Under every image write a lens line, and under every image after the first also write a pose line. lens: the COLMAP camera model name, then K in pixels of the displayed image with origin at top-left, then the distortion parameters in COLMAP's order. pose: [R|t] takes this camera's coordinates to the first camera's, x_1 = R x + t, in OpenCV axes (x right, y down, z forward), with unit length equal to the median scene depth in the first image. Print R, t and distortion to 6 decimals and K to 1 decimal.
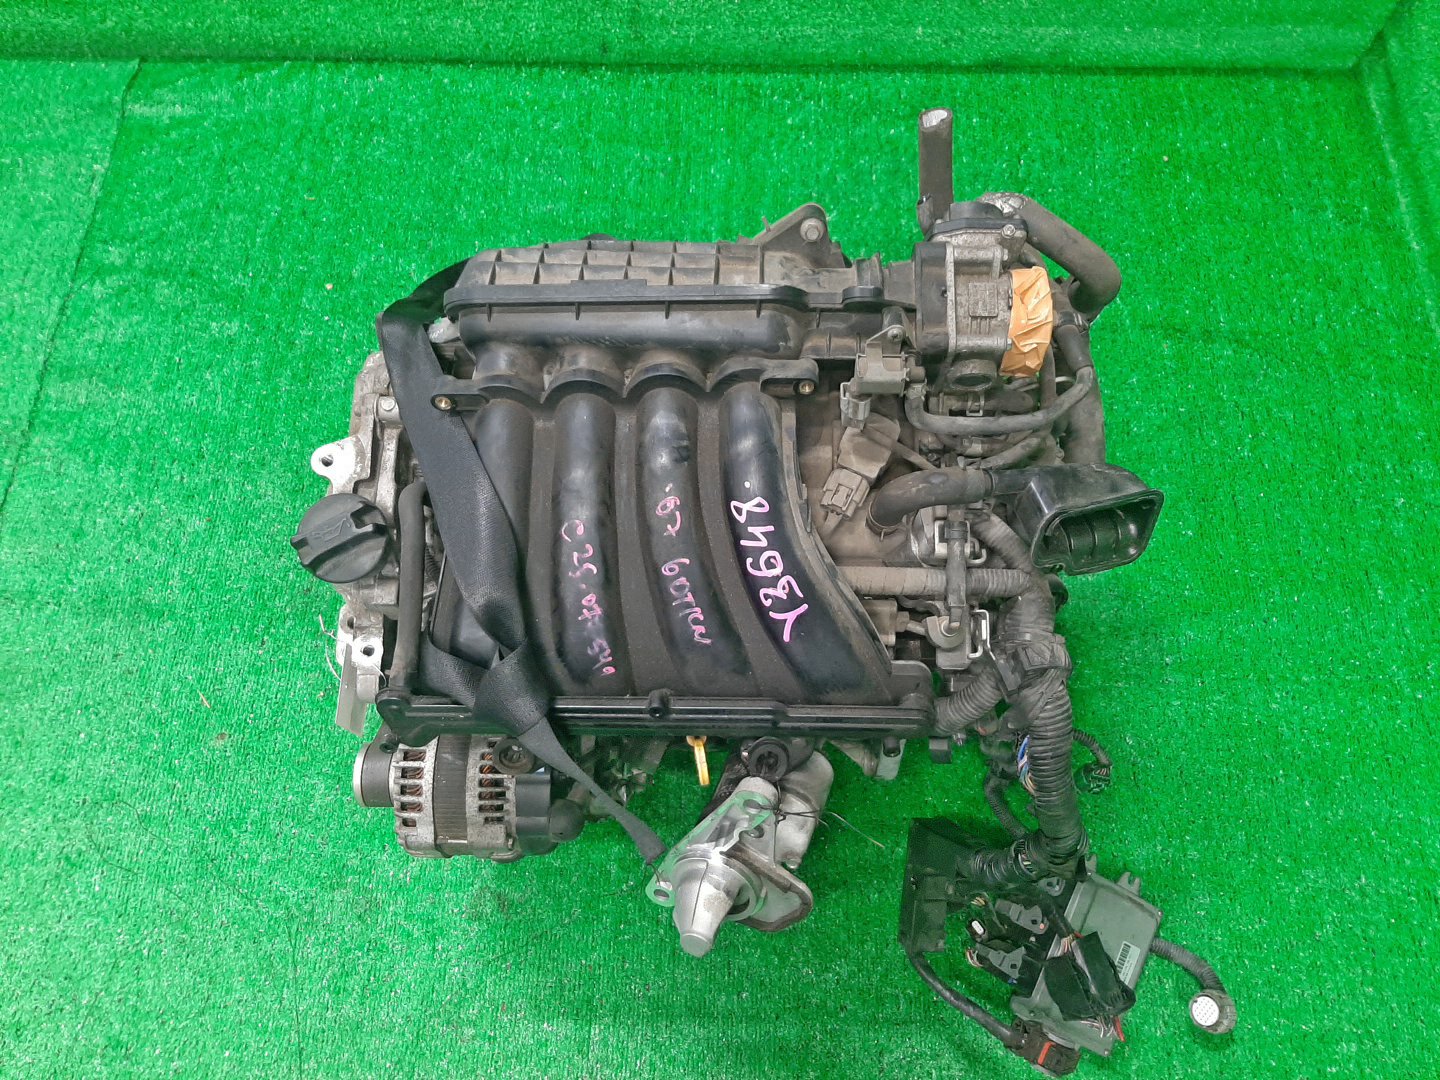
lens RADIAL K [[1160.7, 0, 720.0], [0, 1160.7, 540.0], [0, 0, 1]] dist [0.127428, -0.224802]
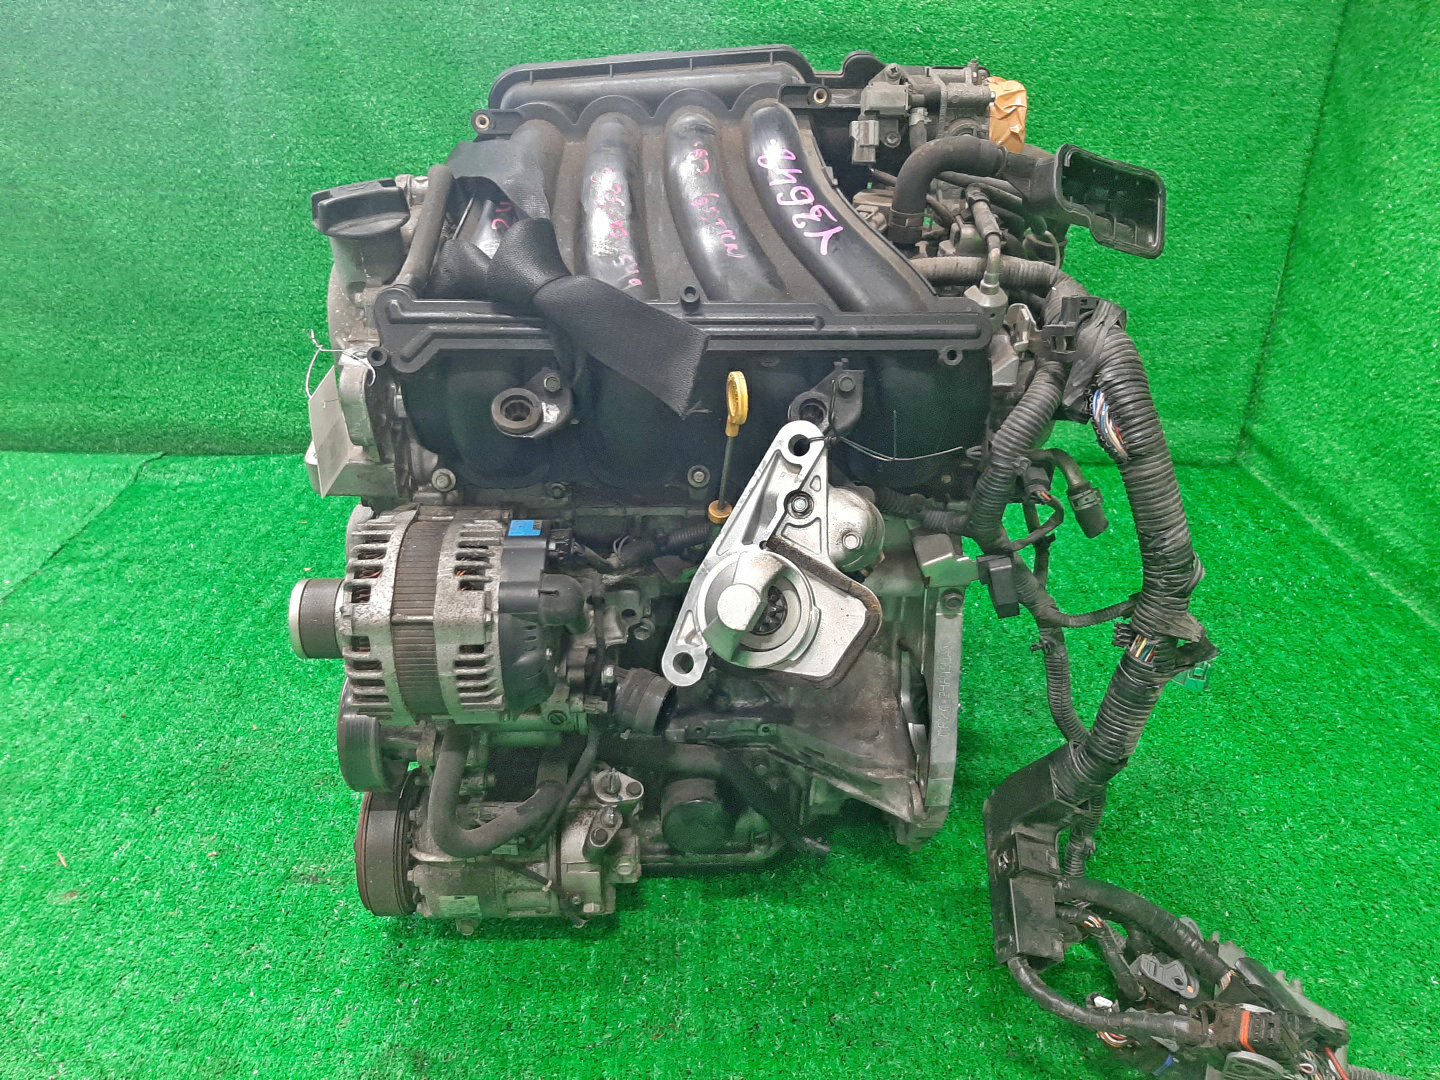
lens RADIAL K [[1160.7, 0, 720.0], [0, 1160.7, 540.0], [0, 0, 1]] dist [0.127428, -0.224802]
pose [[0.998012, 0.000545, 0.063025, -0.086976], [0.041541, 0.746352, -0.664253, 0.885278], [-0.047401, 0.665551, 0.744846, 0.445740]]
